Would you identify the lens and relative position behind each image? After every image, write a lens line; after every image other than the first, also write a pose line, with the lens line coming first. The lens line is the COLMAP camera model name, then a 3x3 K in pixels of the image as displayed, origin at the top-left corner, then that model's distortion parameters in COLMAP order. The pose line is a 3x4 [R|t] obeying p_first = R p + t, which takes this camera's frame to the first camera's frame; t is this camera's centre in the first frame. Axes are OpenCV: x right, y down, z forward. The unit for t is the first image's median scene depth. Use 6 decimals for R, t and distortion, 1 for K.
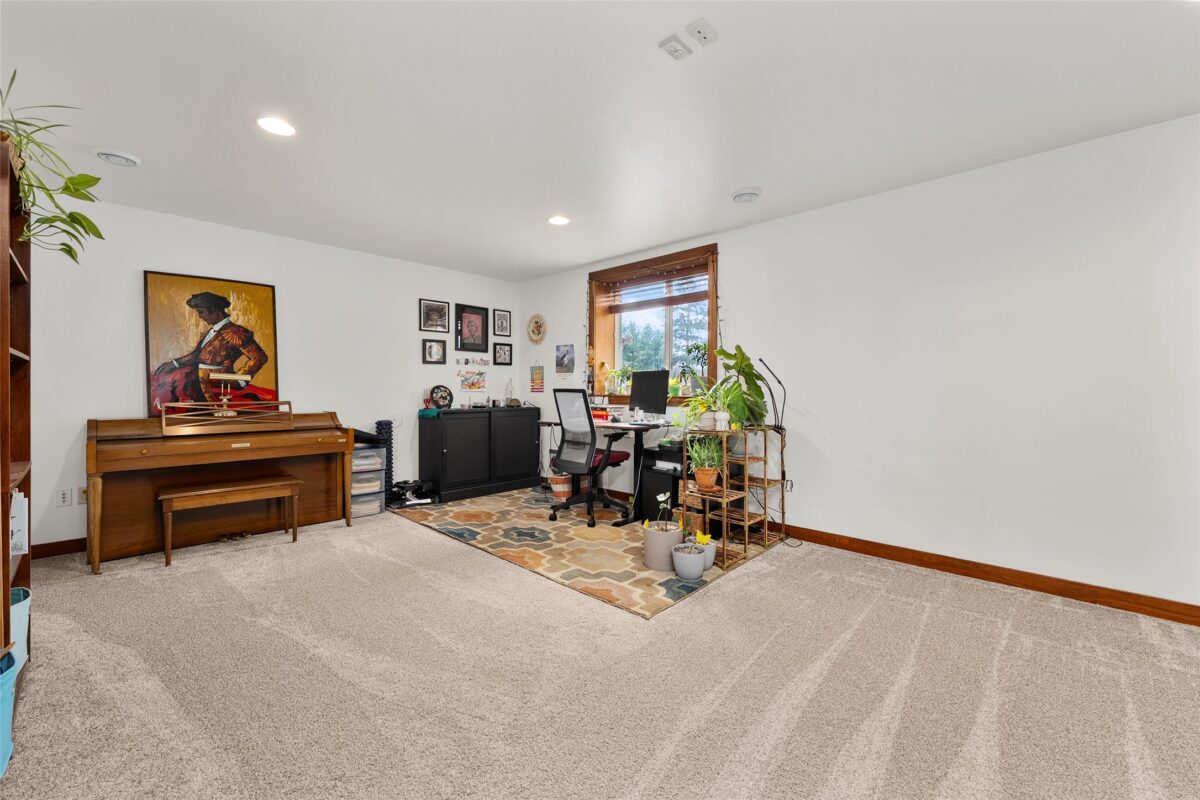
lens RADIAL K [[483.0, 0, 604.6], [0, 483.0, 400.0], [0, 0, 1]] dist [0.000360, 0.000064]
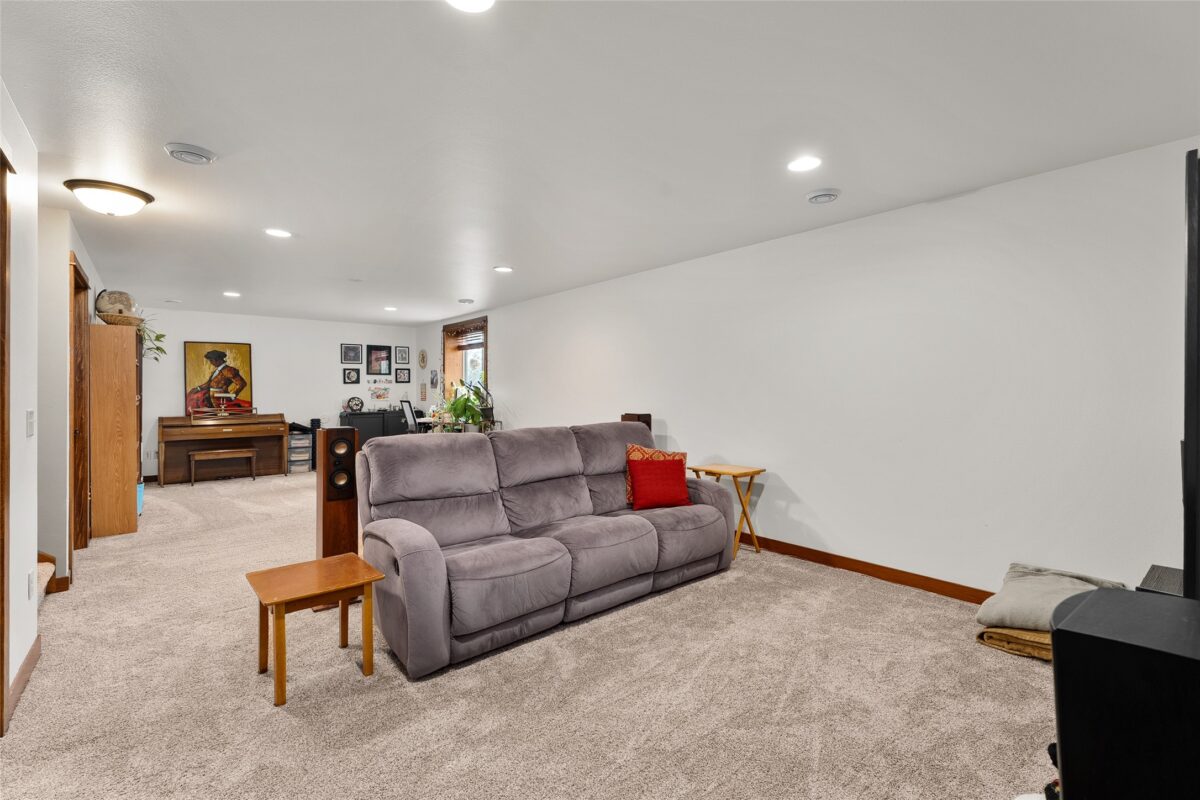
lens RADIAL K [[512.7, 0, 595.7], [0, 512.7, 395.3], [0, 0, 1]] dist [-0.009315, 0.000384]
pose [[0.995068, -0.004612, -0.099089, 0.804991], [0.003181, 0.999888, -0.014594, -0.011484], [0.099146, 0.014207, 0.994972, -0.785437]]
